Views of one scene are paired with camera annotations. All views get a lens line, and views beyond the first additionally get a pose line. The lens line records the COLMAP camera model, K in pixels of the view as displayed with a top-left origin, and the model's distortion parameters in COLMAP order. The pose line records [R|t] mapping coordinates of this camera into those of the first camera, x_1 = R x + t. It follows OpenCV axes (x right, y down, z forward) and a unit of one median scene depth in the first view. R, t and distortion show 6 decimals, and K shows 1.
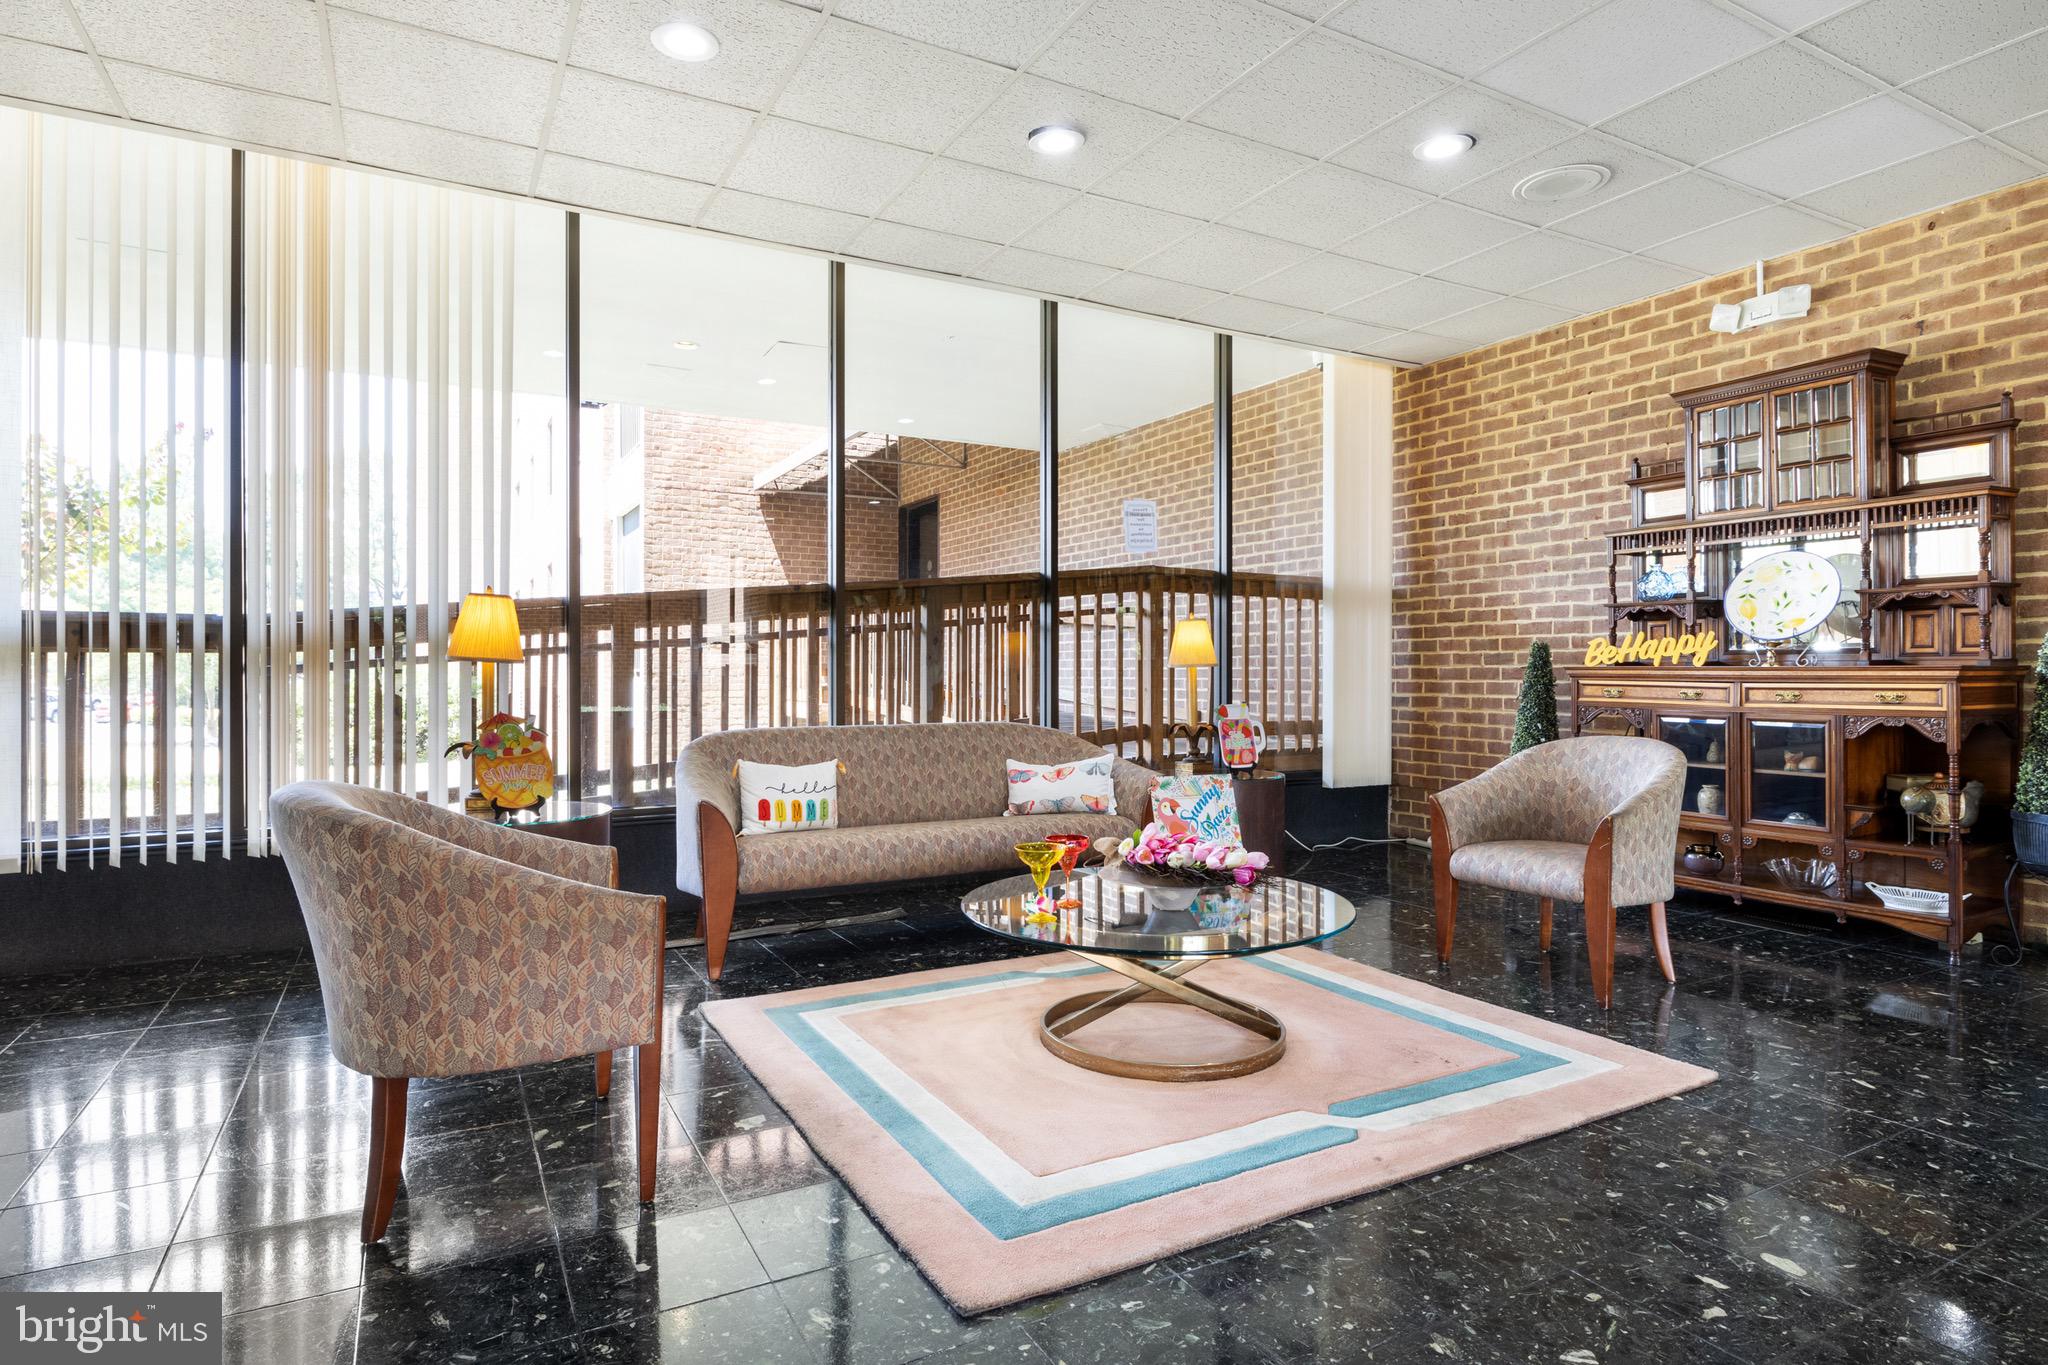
lens RADIAL K [[1089.5, 0, 1015.1], [0, 1089.5, 677.6], [0, 0, 1]] dist [-0.000027, -0.001112]
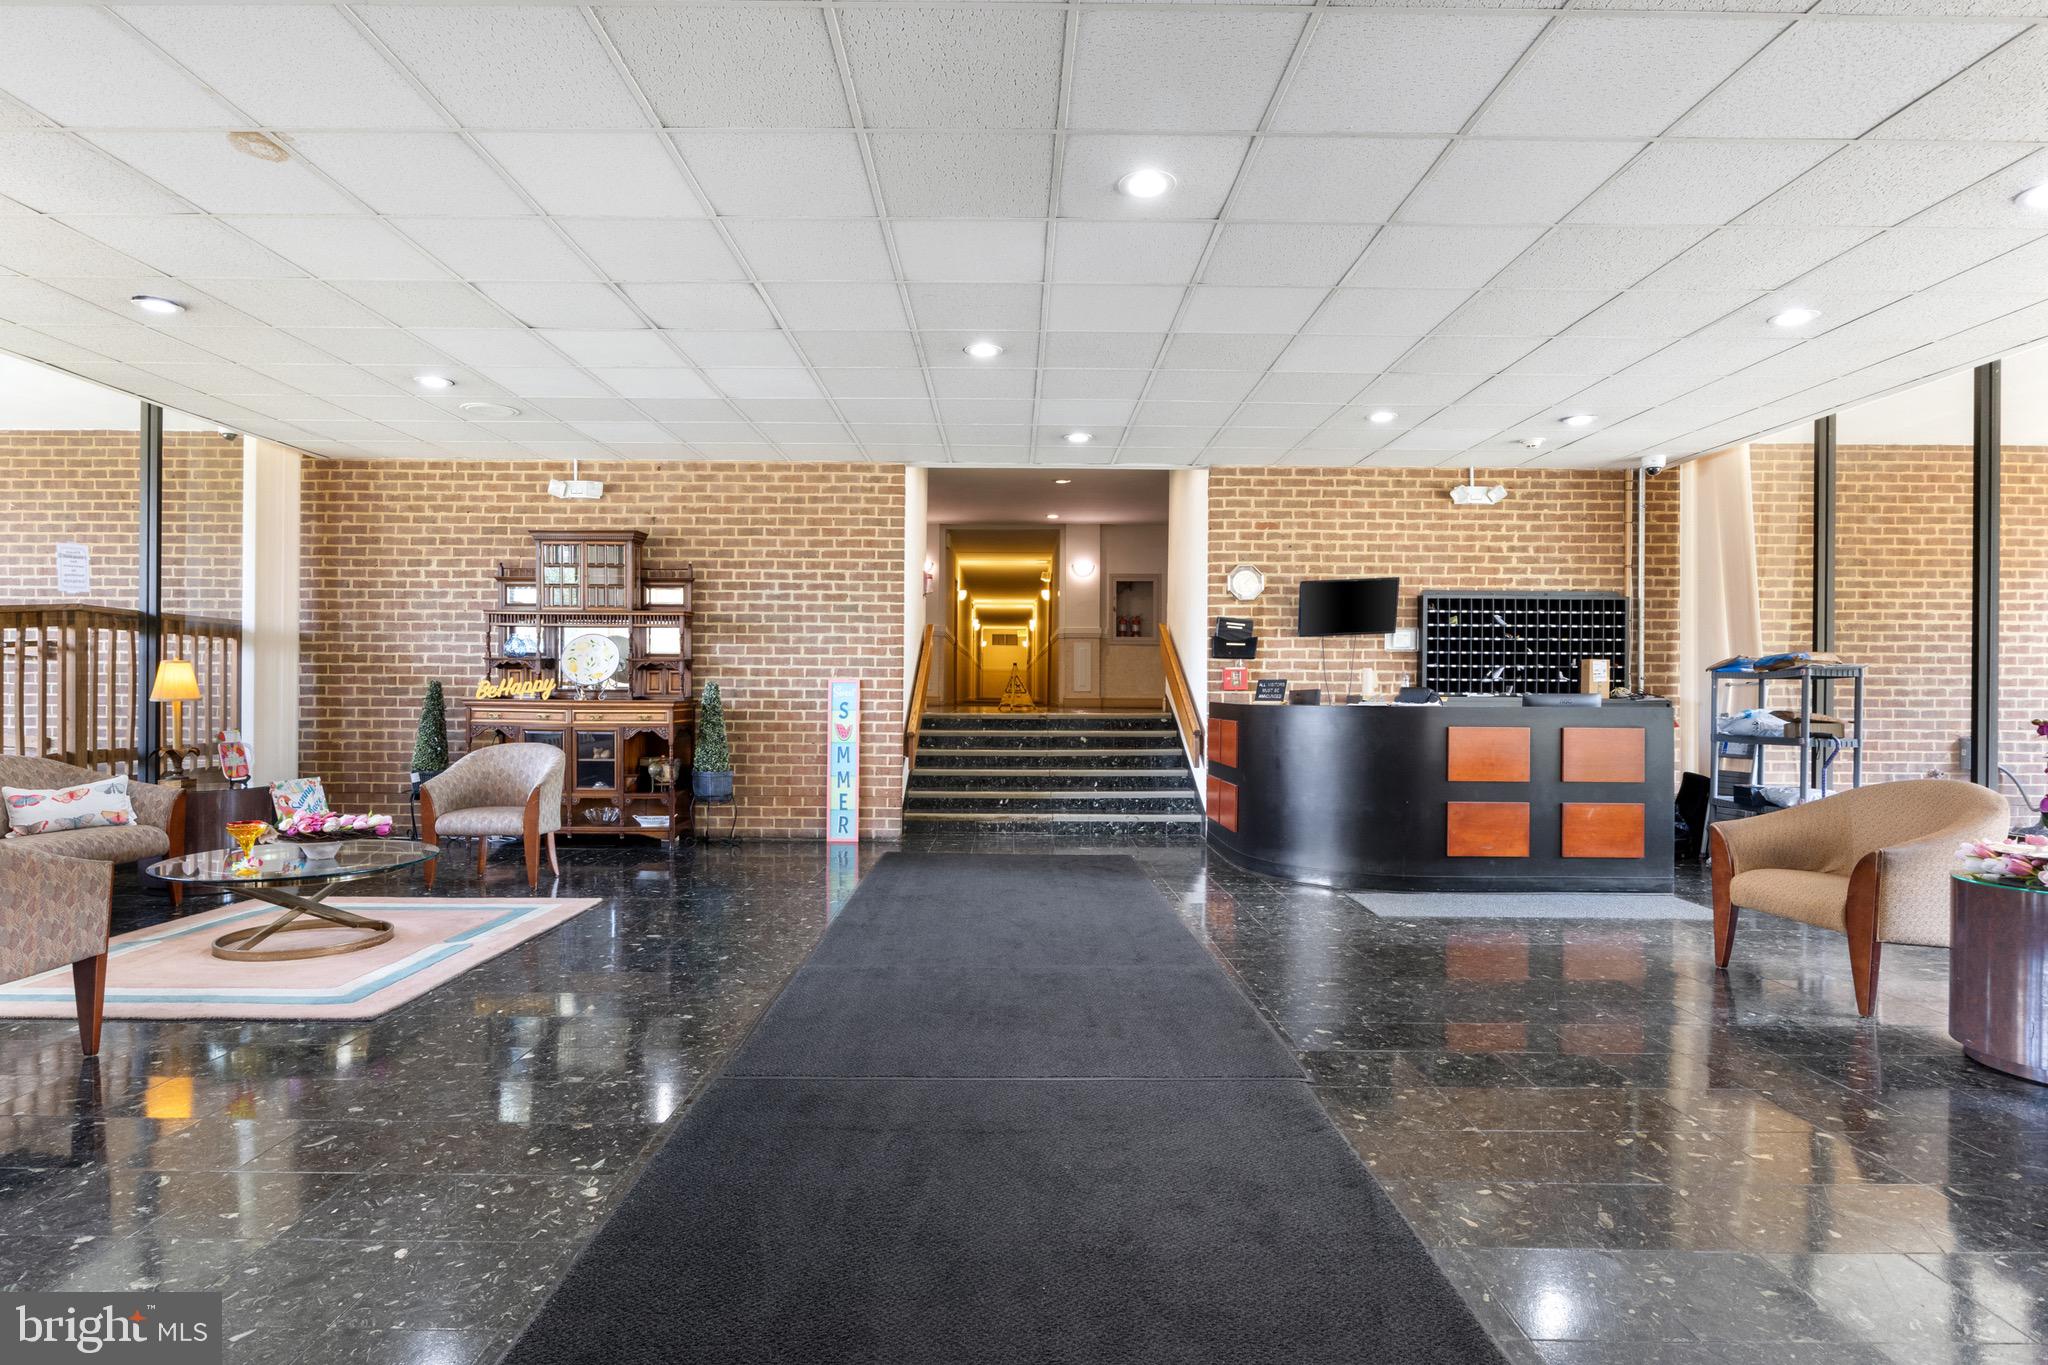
lens RADIAL K [[1089.5, 0, 1019.8], [0, 1089.5, 689.8], [0, 0, 1]] dist [-0.000027, -0.001112]
pose [[0.473813, 0.003565, 0.880618, -0.455200], [-0.003955, 0.999990, -0.001920, -0.022842], [-0.880616, -0.002573, 0.473823, -0.390468]]
